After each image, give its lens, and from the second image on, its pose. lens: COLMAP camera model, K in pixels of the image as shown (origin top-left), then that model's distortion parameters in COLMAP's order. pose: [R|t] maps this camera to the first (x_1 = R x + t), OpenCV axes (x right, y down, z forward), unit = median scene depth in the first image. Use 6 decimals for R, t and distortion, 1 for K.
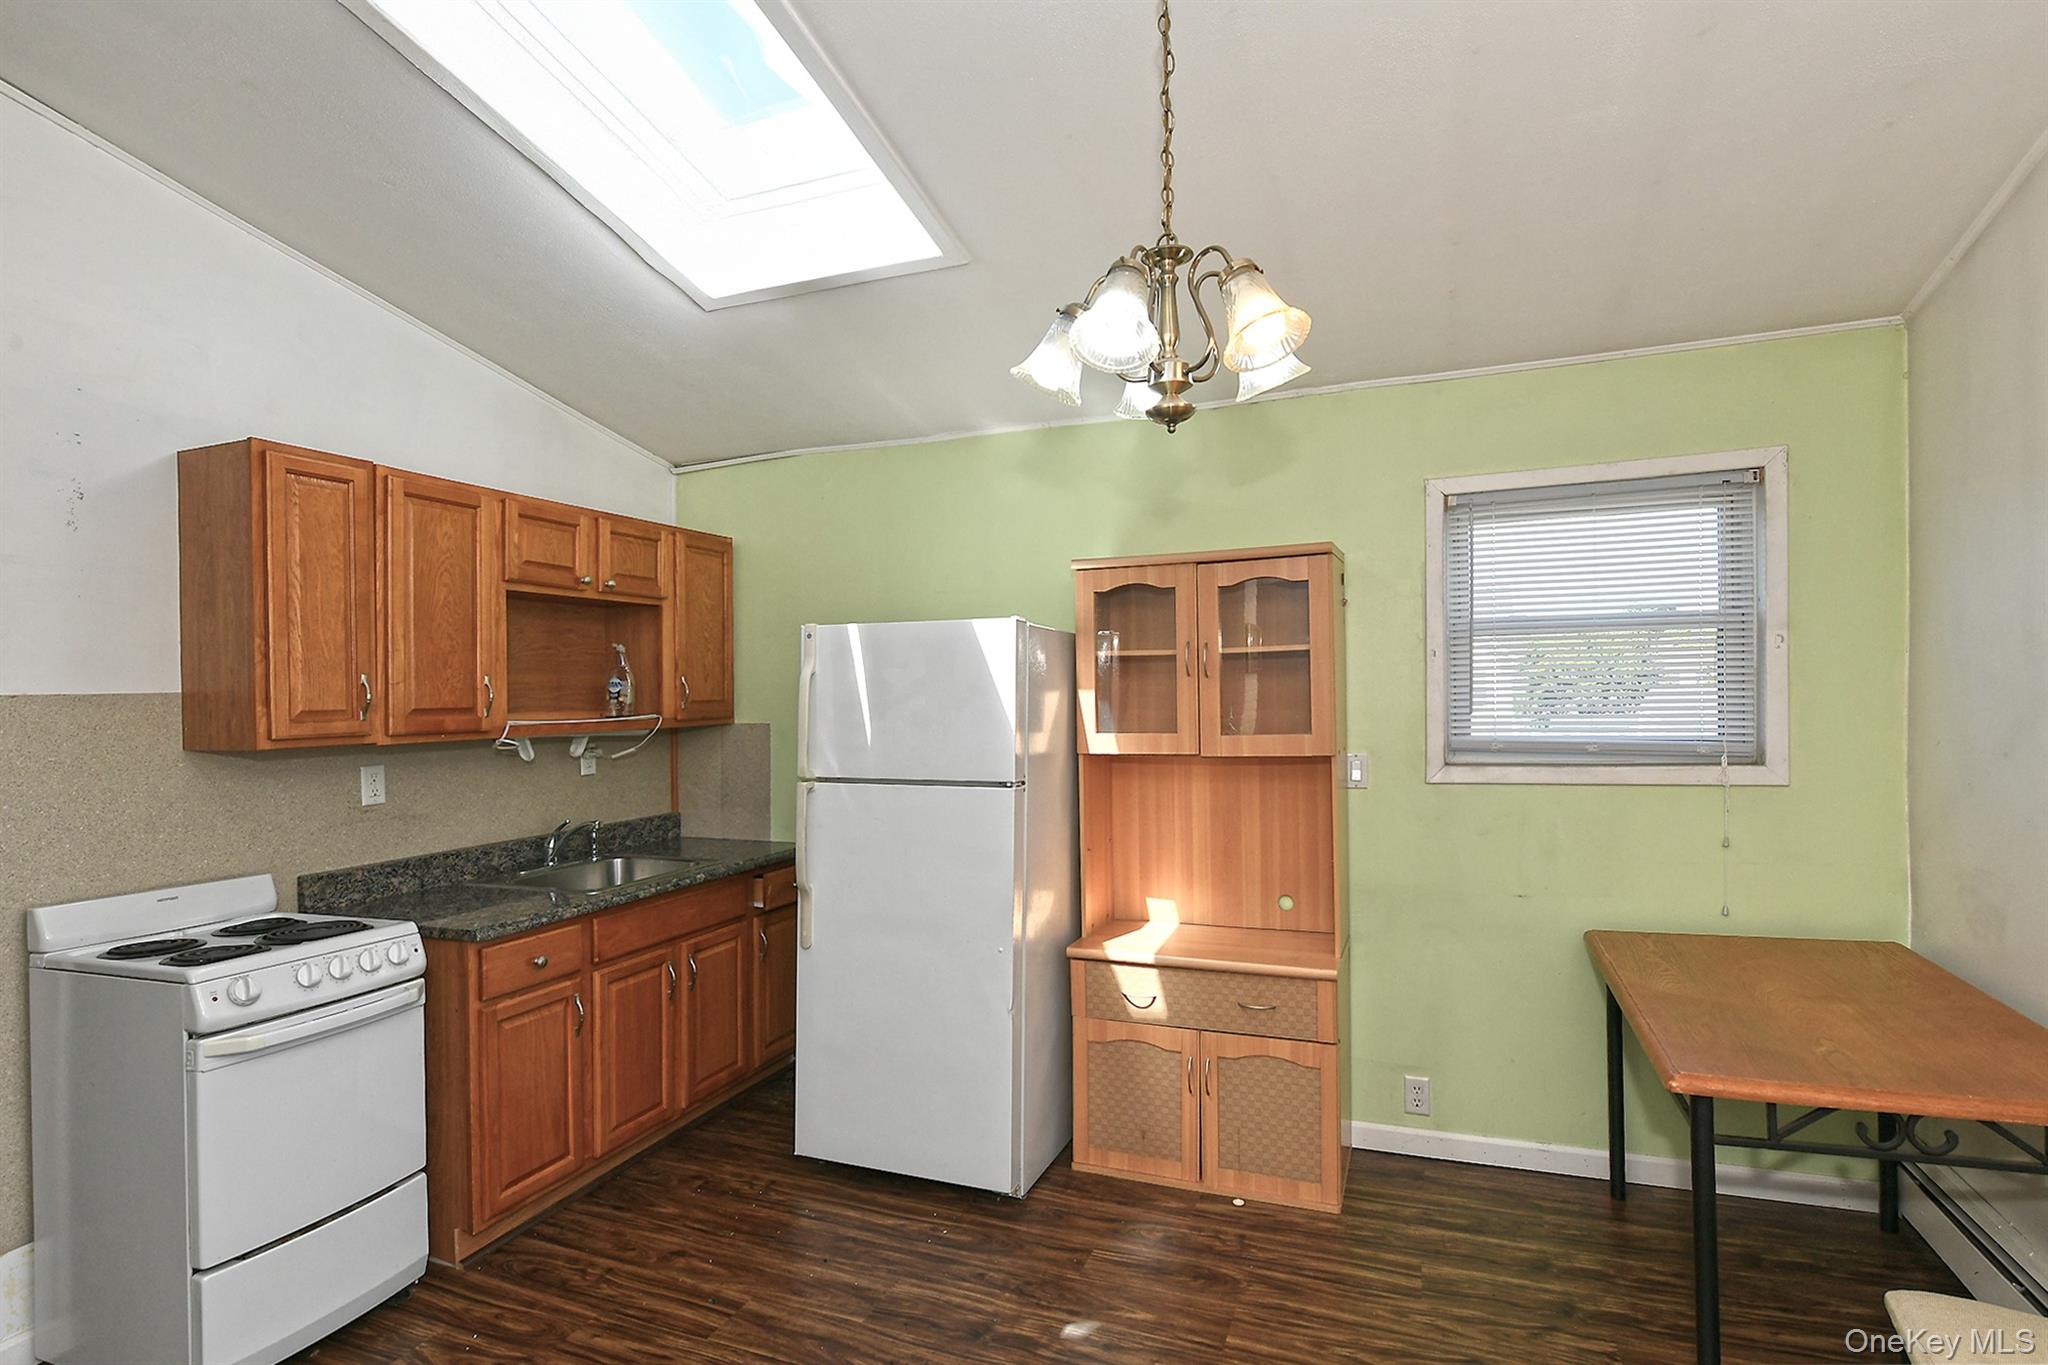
lens RADIAL K [[1012.9, 0, 1025.3], [0, 1012.9, 685.3], [0, 0, 1]] dist [-0.002782, -0.000768]
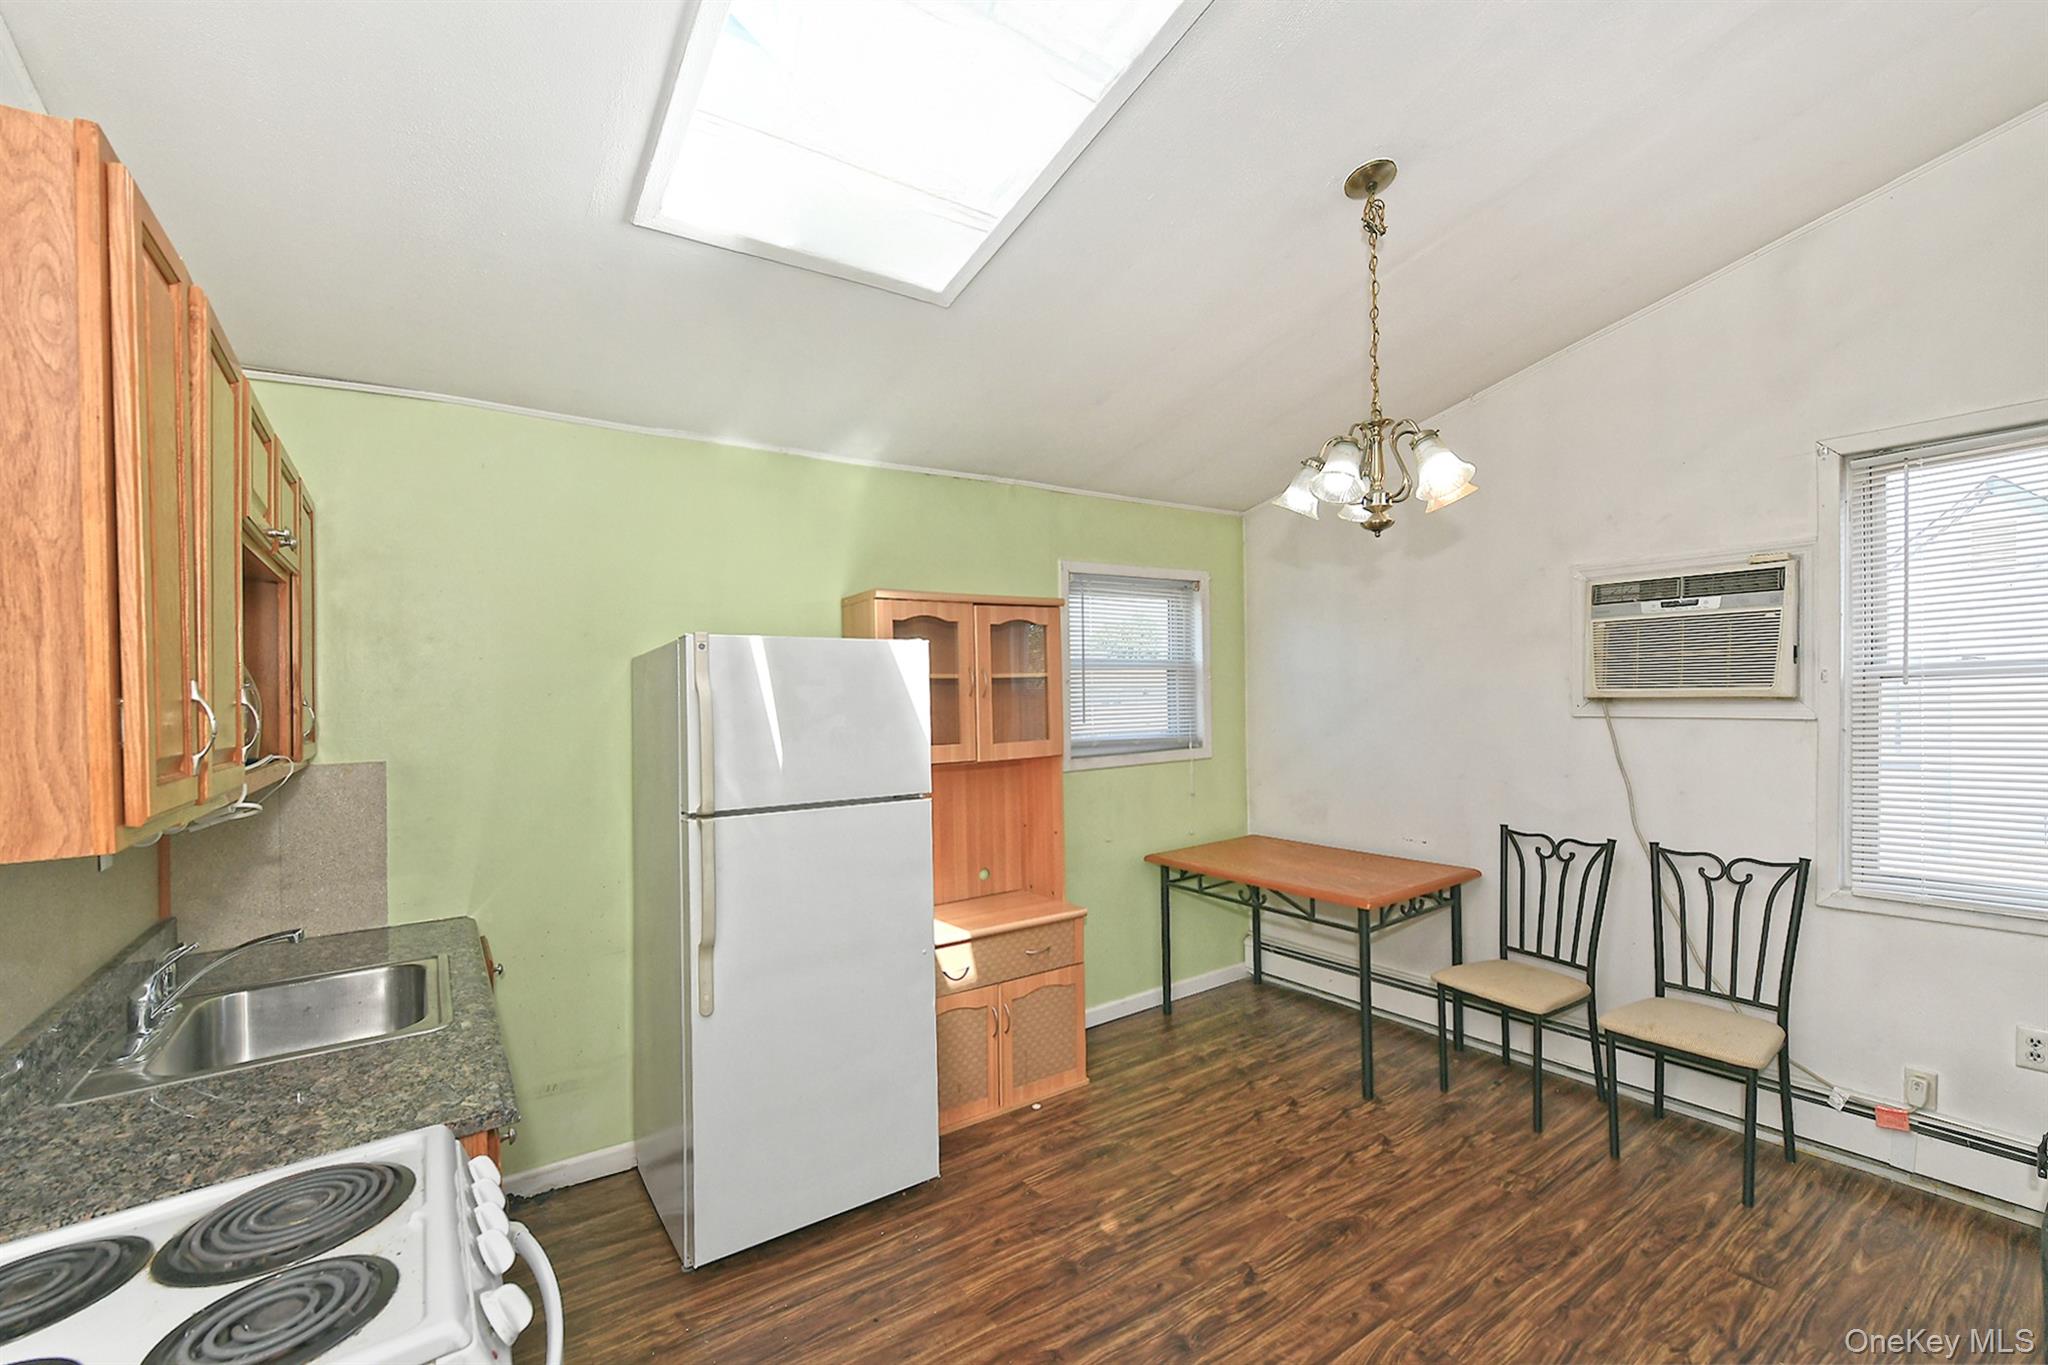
lens RADIAL K [[875.4, 0, 1026.9], [0, 875.4, 697.4], [0, 0, 1]] dist [0.003063, 0.000253]
pose [[0.554133, 0.003519, 0.832421, -0.724315], [0.005808, 0.999950, -0.008094, 0.001471], [-0.832408, 0.009320, 0.554085, 0.391914]]
